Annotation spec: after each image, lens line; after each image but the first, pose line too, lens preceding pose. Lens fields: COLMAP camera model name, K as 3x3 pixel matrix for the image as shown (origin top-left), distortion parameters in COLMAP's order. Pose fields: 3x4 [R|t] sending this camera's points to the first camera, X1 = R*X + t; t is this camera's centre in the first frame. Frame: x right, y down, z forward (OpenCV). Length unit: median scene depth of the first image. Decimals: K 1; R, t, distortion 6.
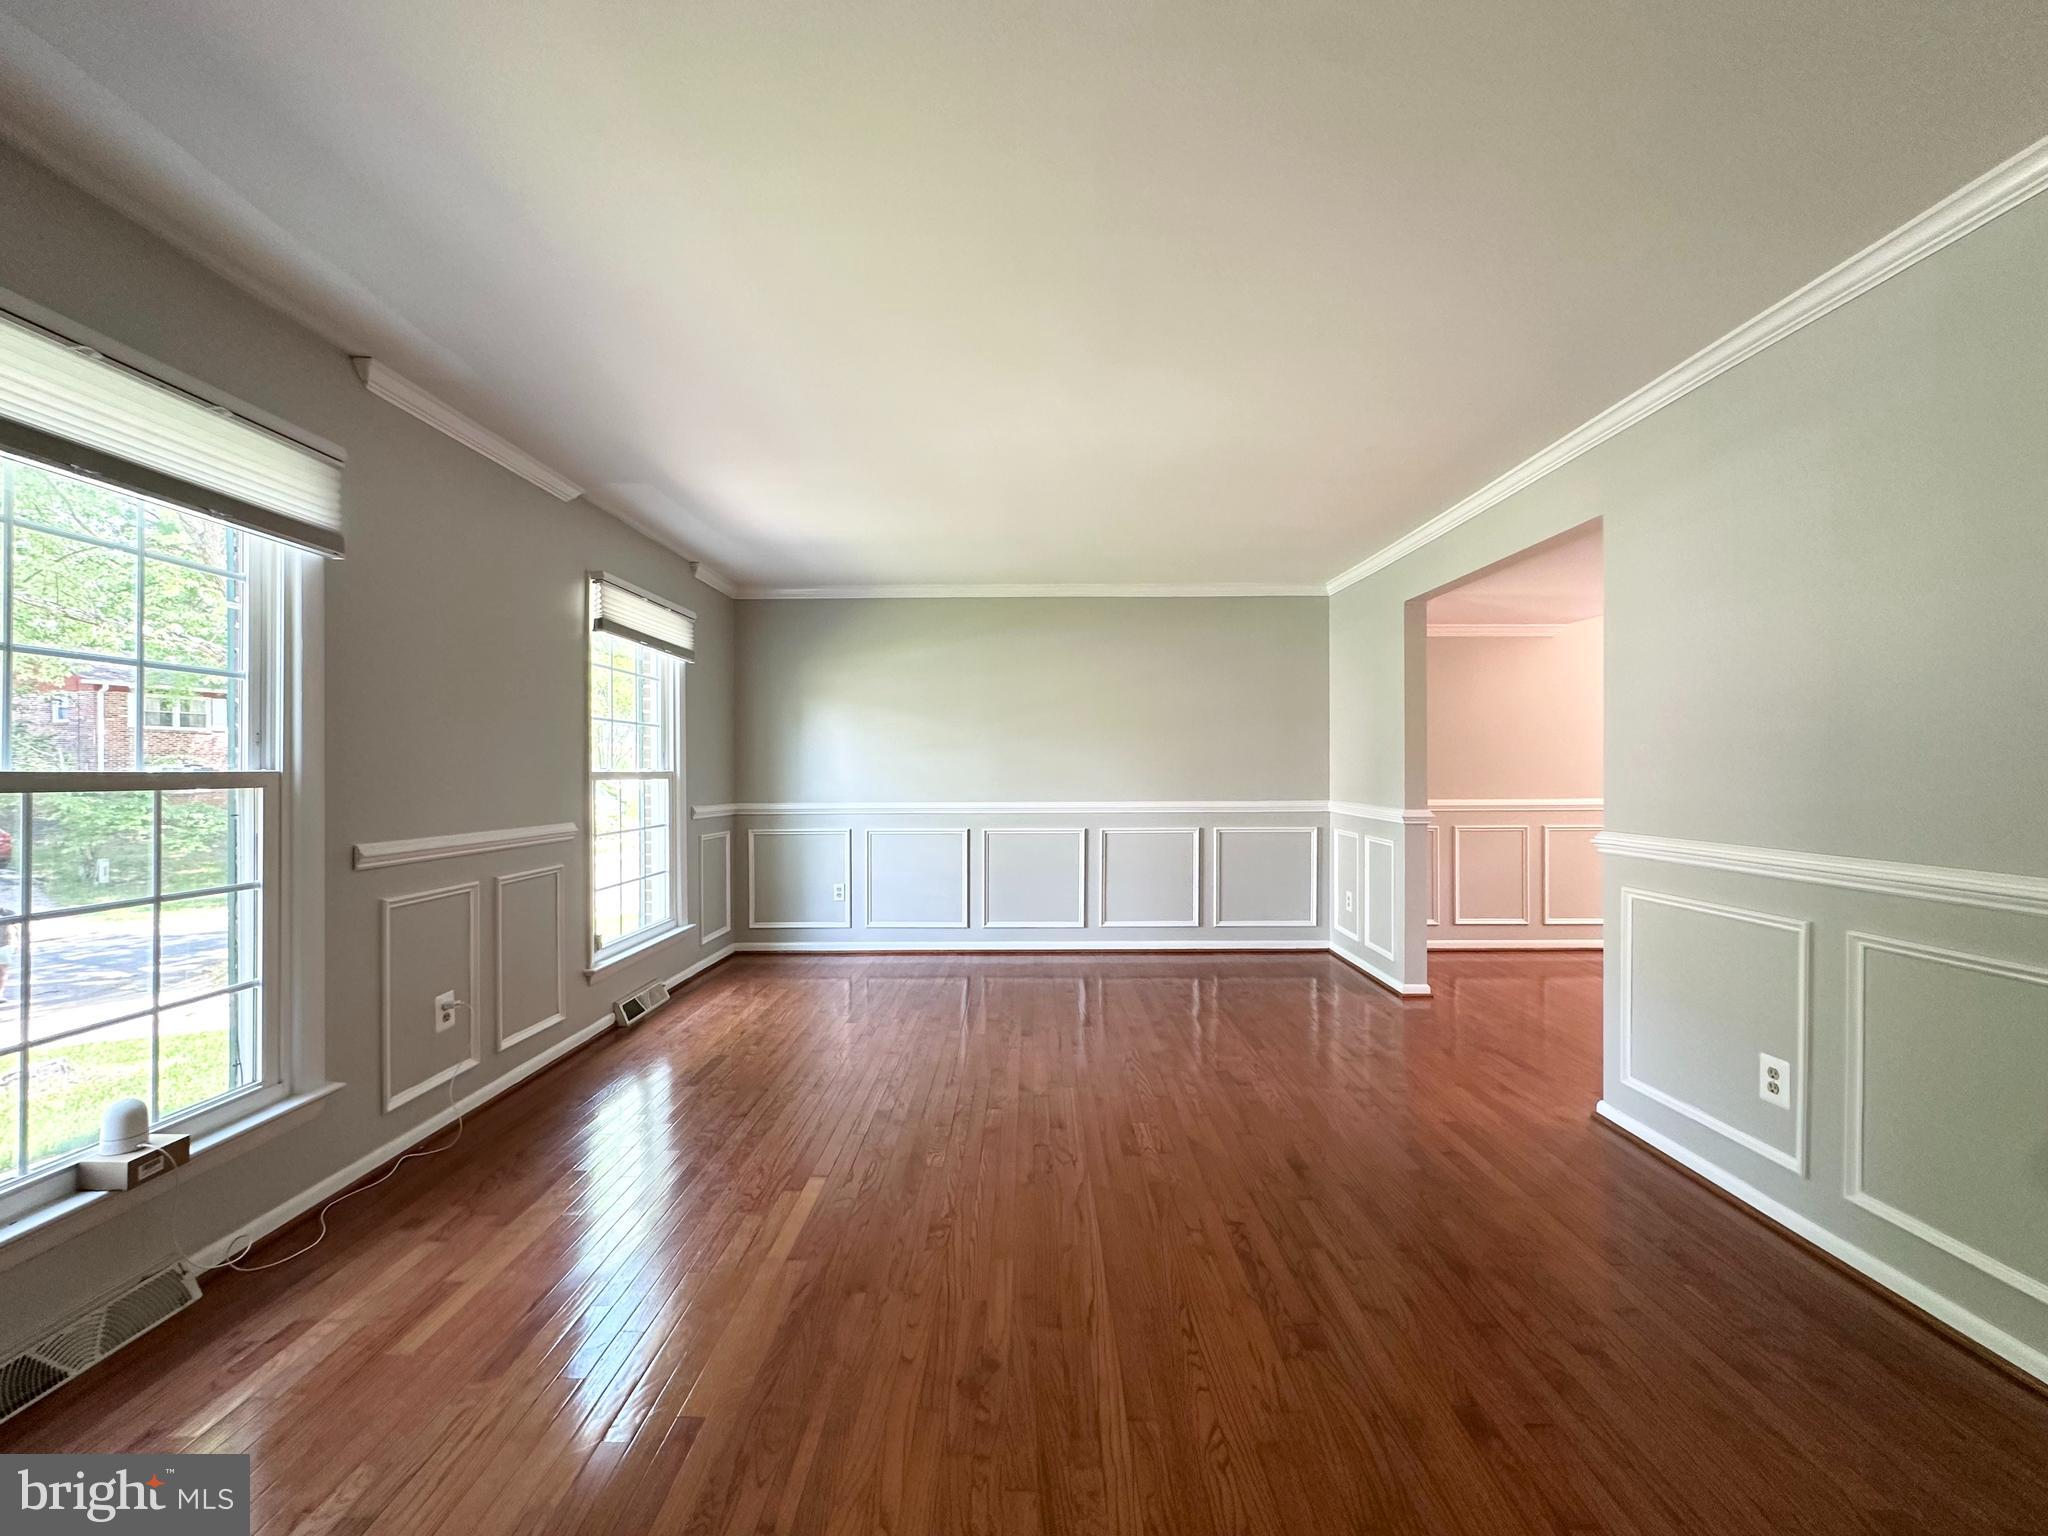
lens RADIAL K [[811.8, 0, 1021.1], [0, 811.8, 773.6], [0, 0, 1]] dist [-0.006248, 0.000777]
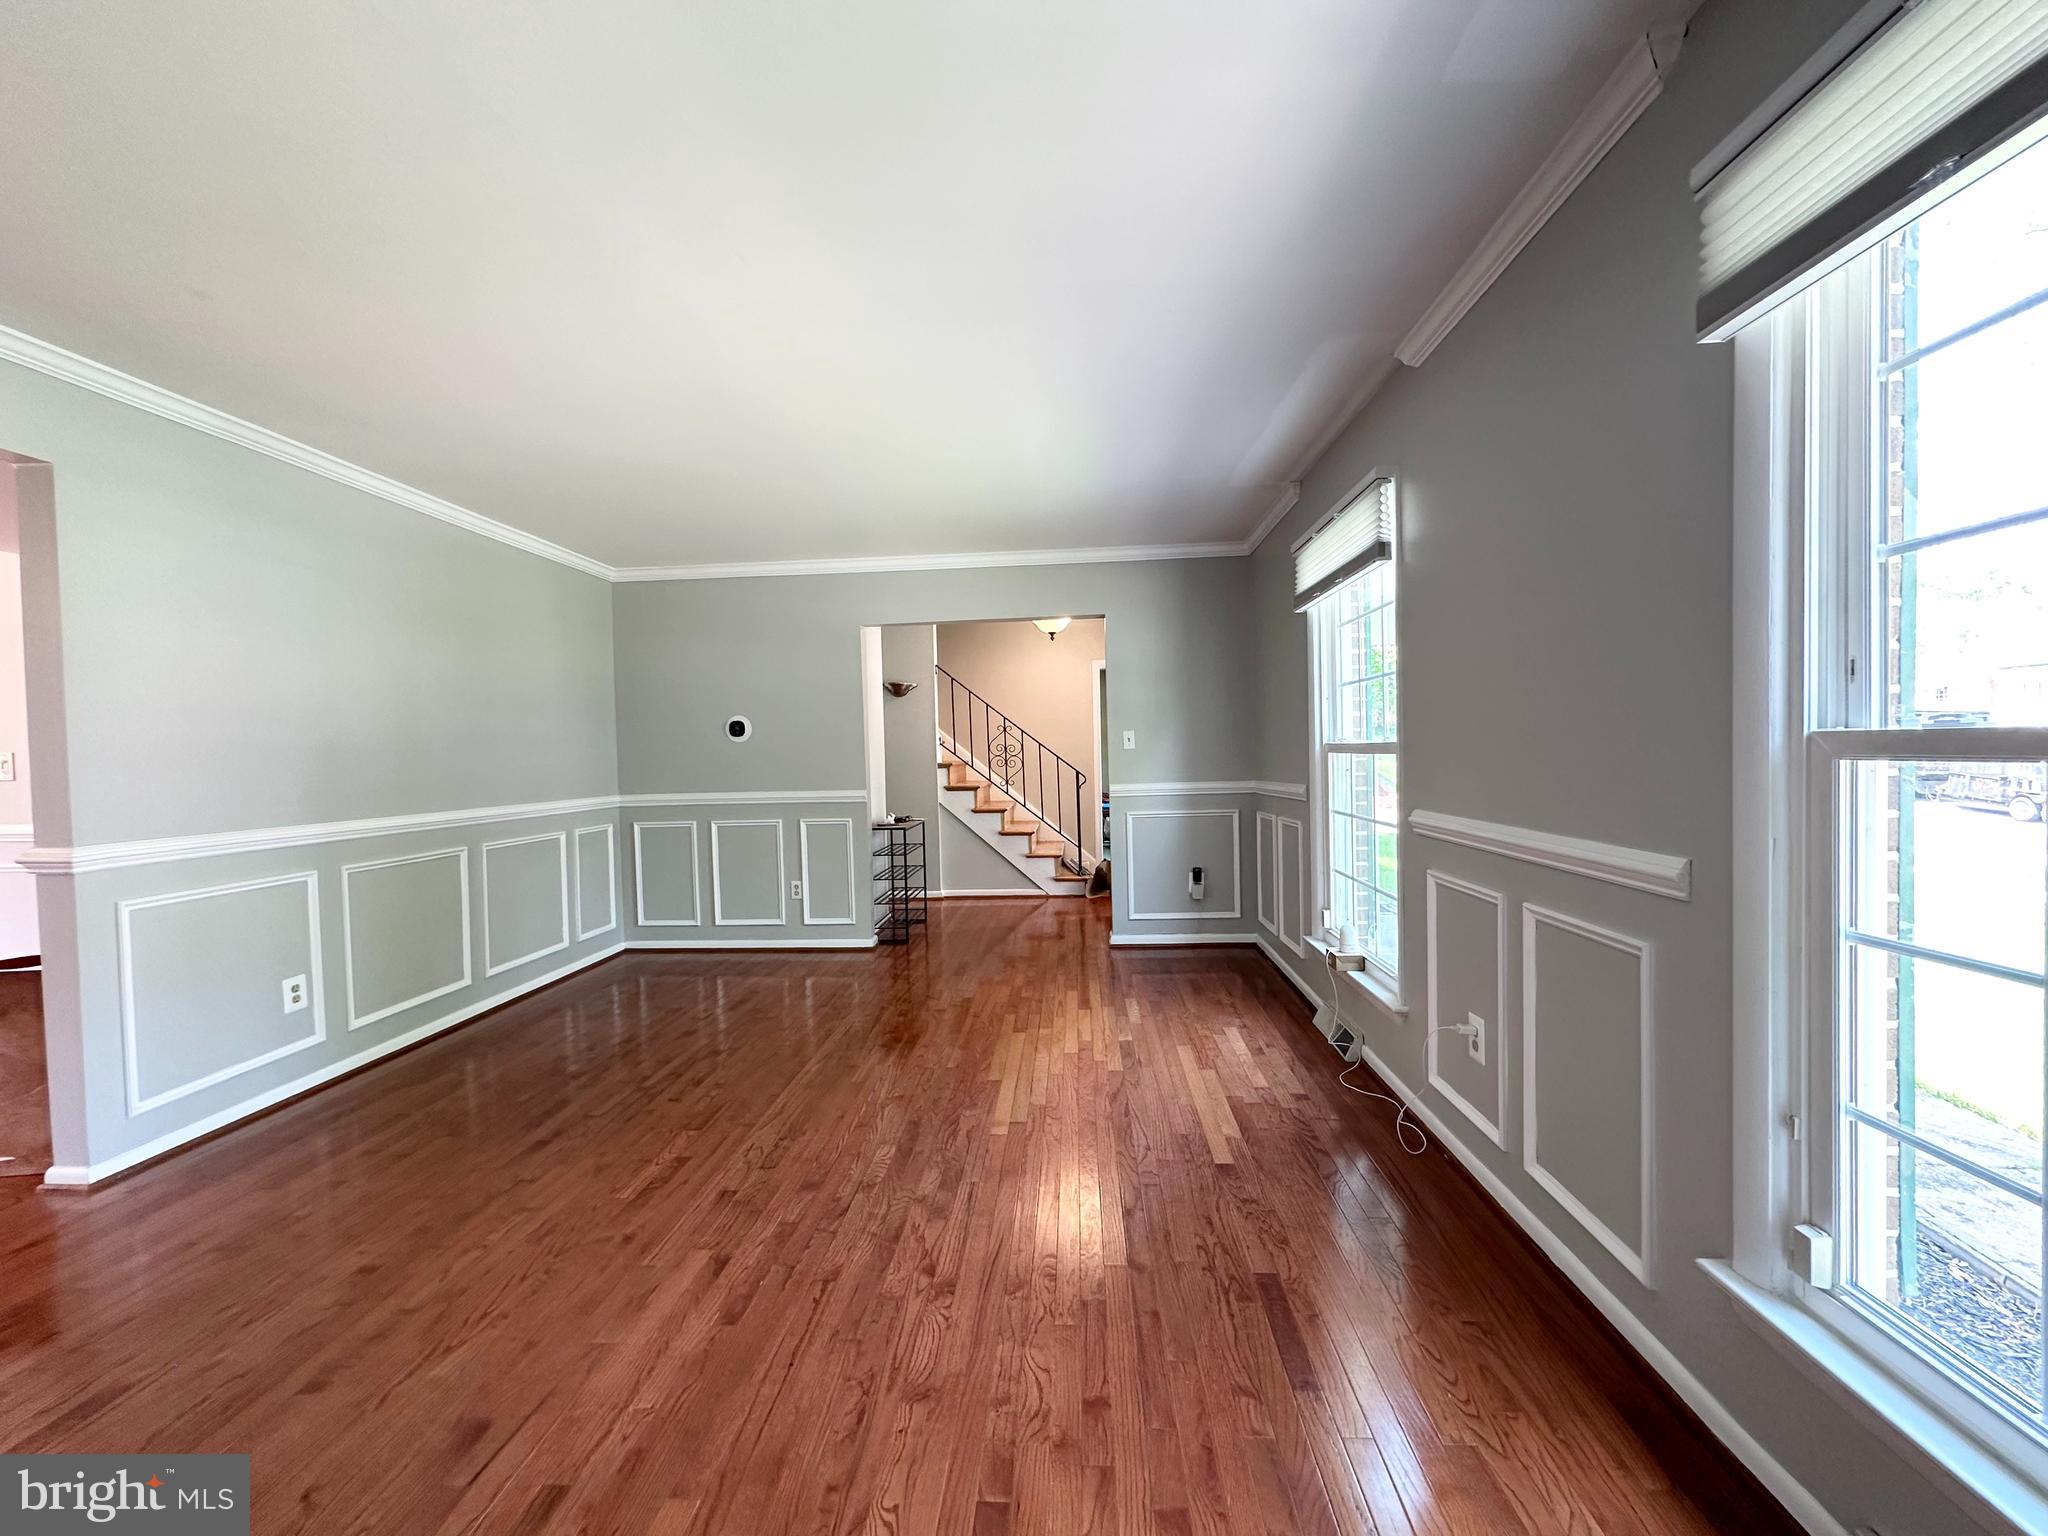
lens RADIAL K [[811.8, 0, 1029.8], [0, 811.8, 769.1], [0, 0, 1]] dist [-0.006248, 0.000777]
pose [[-0.998772, 0.024300, 0.043178, -0.393162], [0.025196, 0.999476, 0.020324, -0.000867], [-0.042662, 0.021387, -0.998861, 2.319674]]
